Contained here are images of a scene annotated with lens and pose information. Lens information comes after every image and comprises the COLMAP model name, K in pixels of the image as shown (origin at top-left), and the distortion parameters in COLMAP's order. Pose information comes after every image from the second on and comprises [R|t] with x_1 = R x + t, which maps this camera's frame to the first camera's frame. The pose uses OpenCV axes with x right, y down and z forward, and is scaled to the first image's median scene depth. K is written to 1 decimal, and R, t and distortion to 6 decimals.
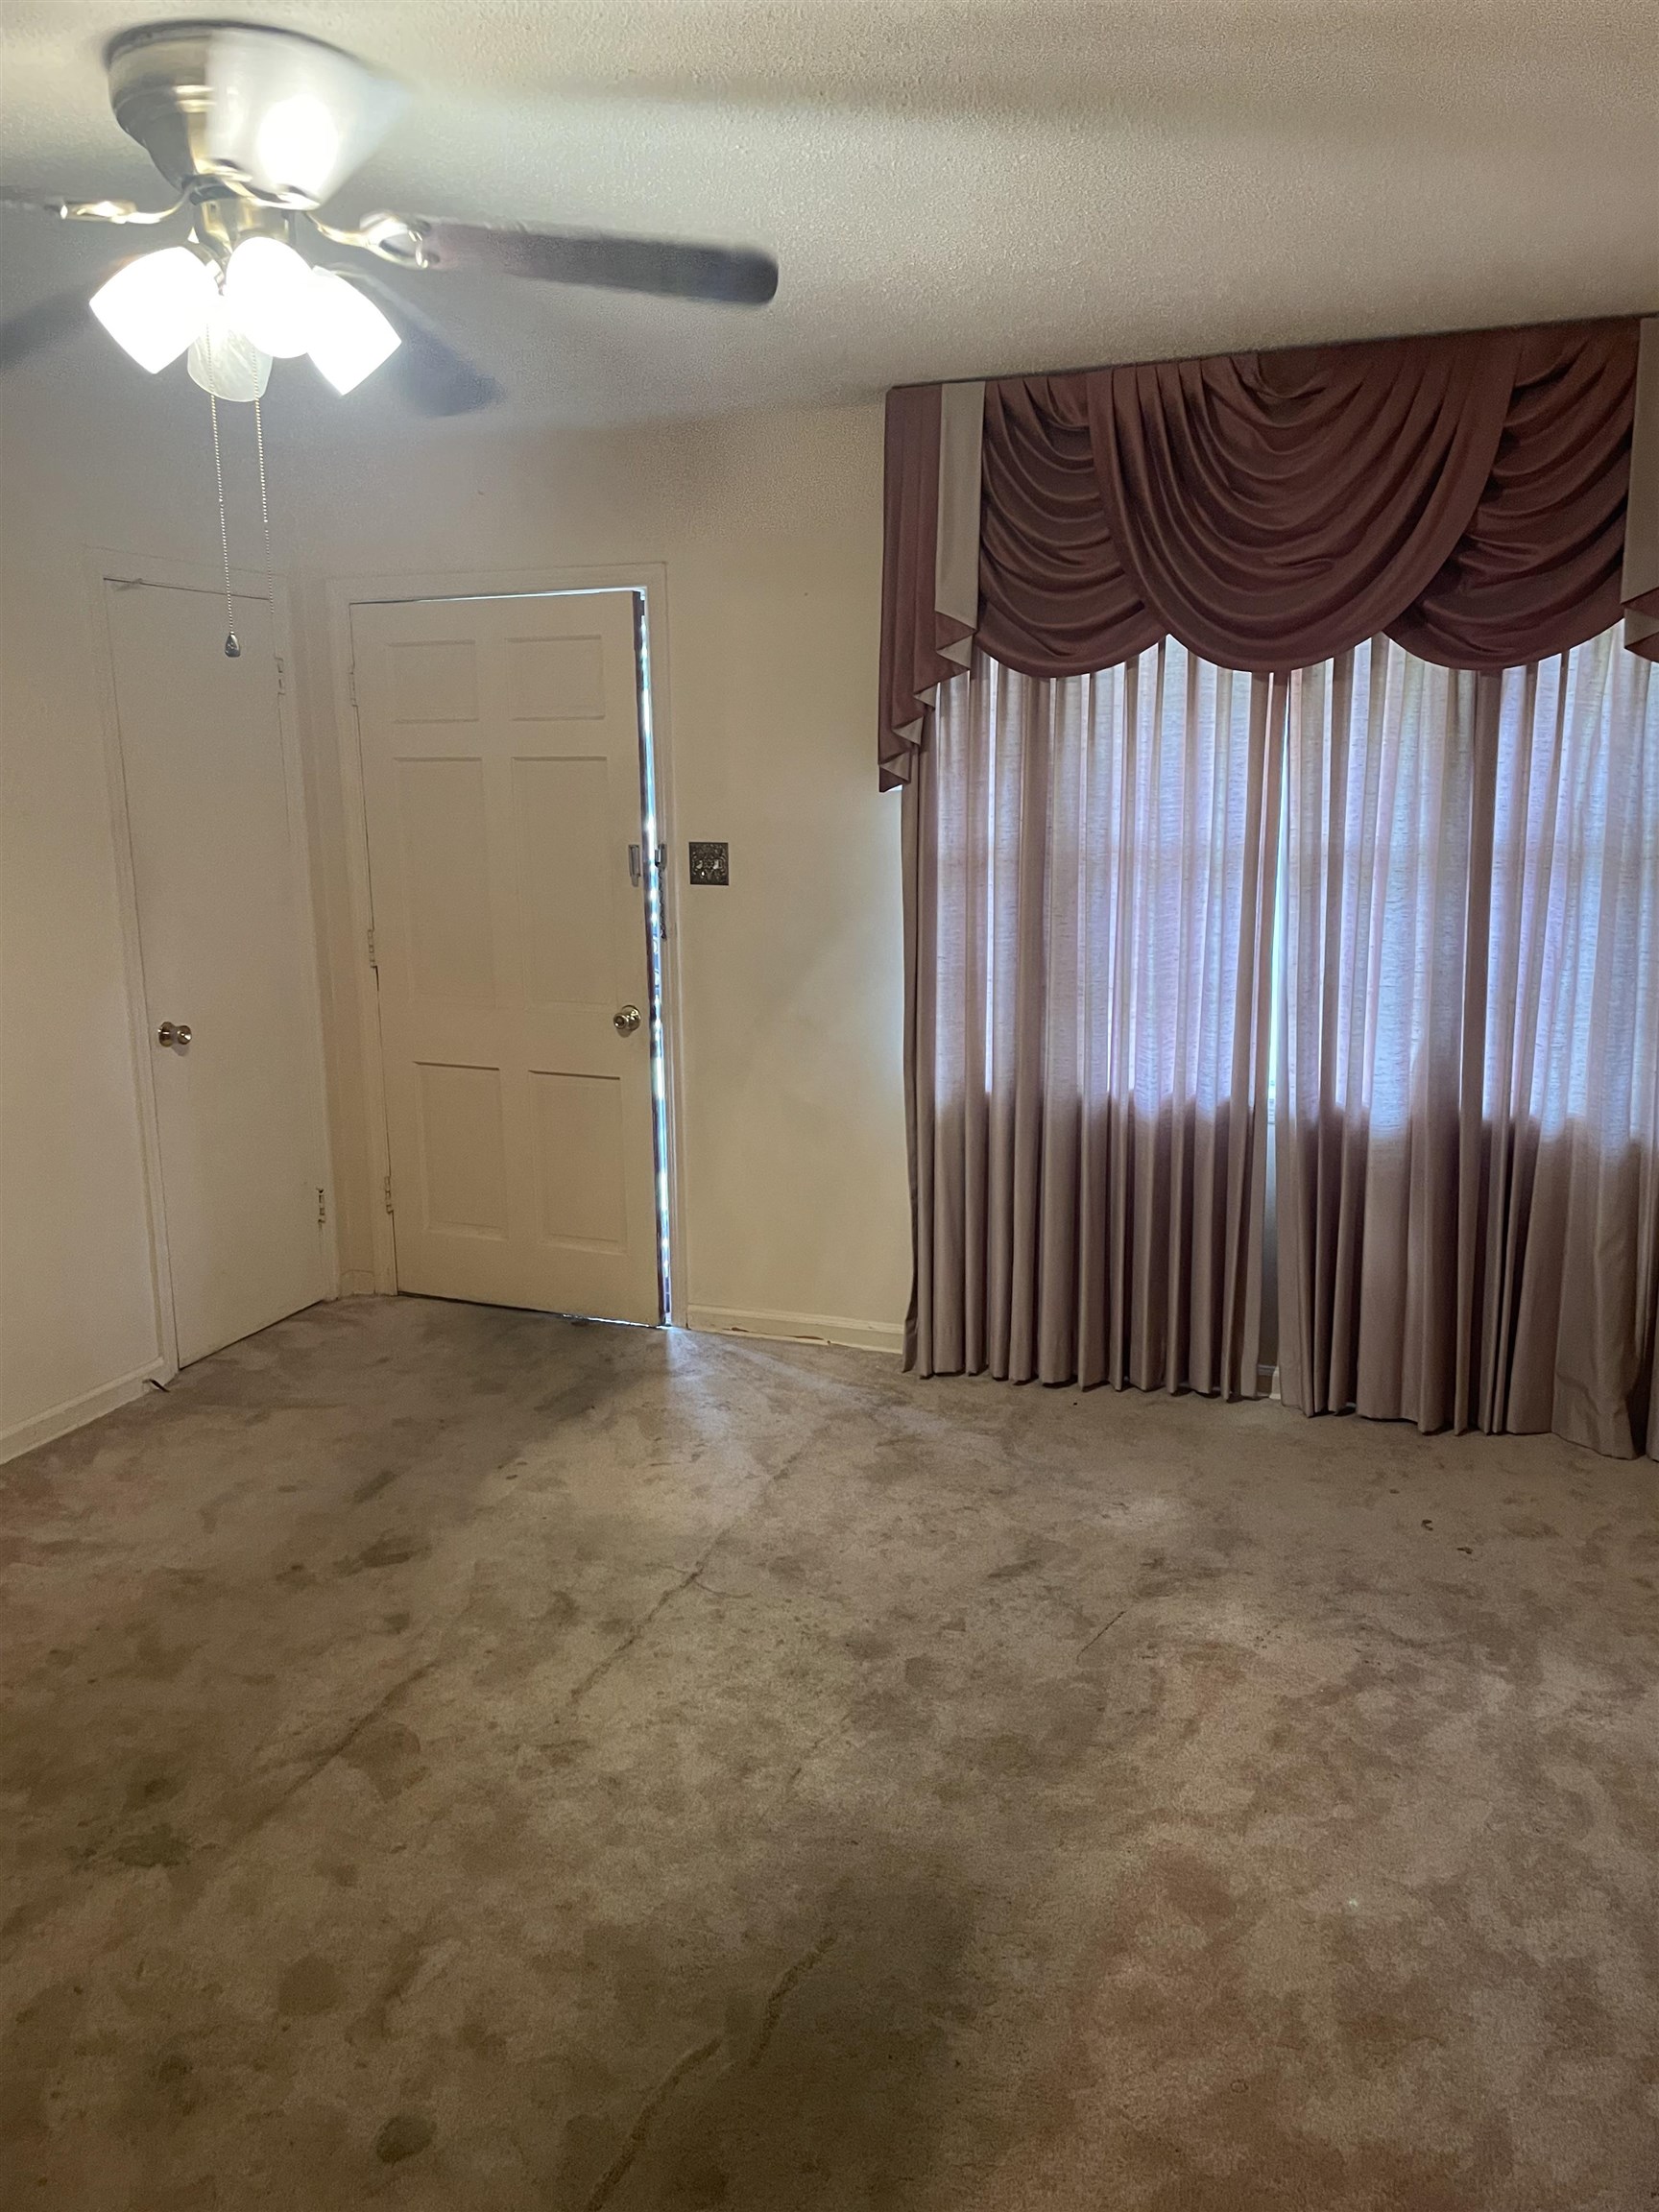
lens RADIAL K [[1672.8, 0, 839.7], [0, 1672.8, 1101.1], [0, 0, 1]] dist [0.094250, -0.124639]
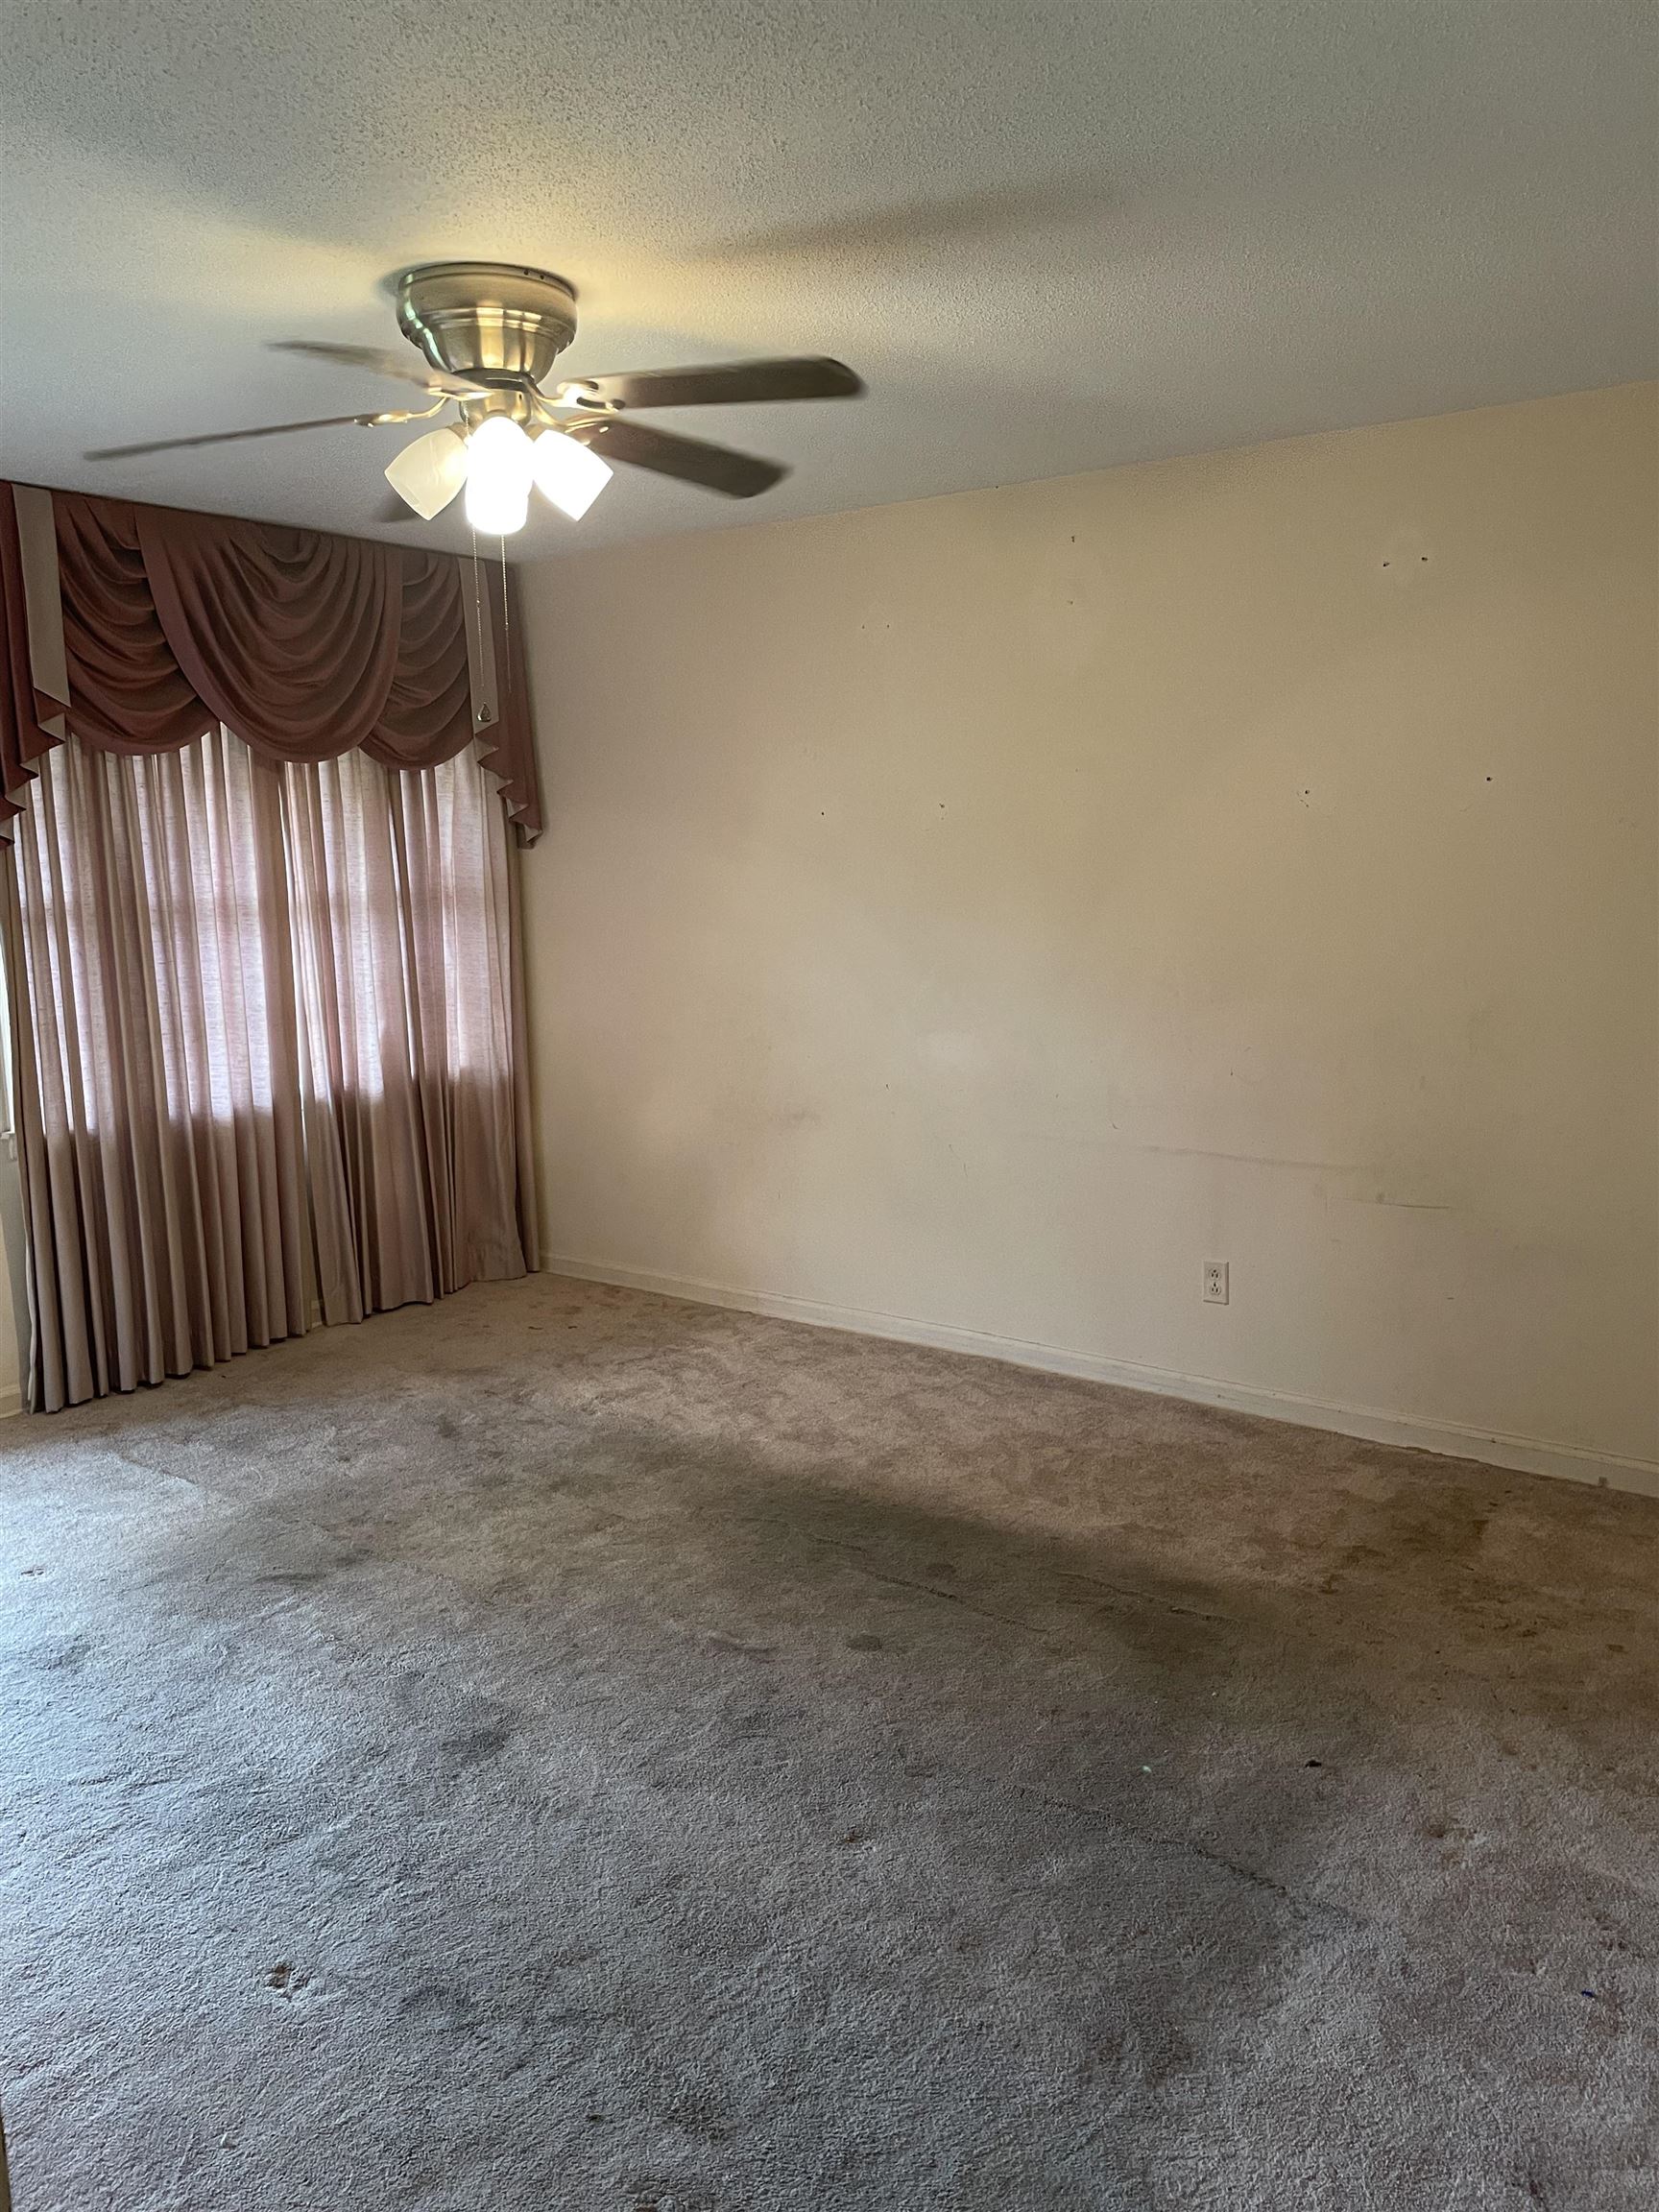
lens RADIAL K [[1672.8, 0, 839.7], [0, 1672.8, 1101.1], [0, 0, 1]] dist [0.094250, -0.124639]
pose [[0.264471, -0.142039, 0.953876, -0.911232], [0.188984, 0.977550, 0.093167, -0.035574], [-0.945696, 0.155628, 0.285377, 0.245107]]
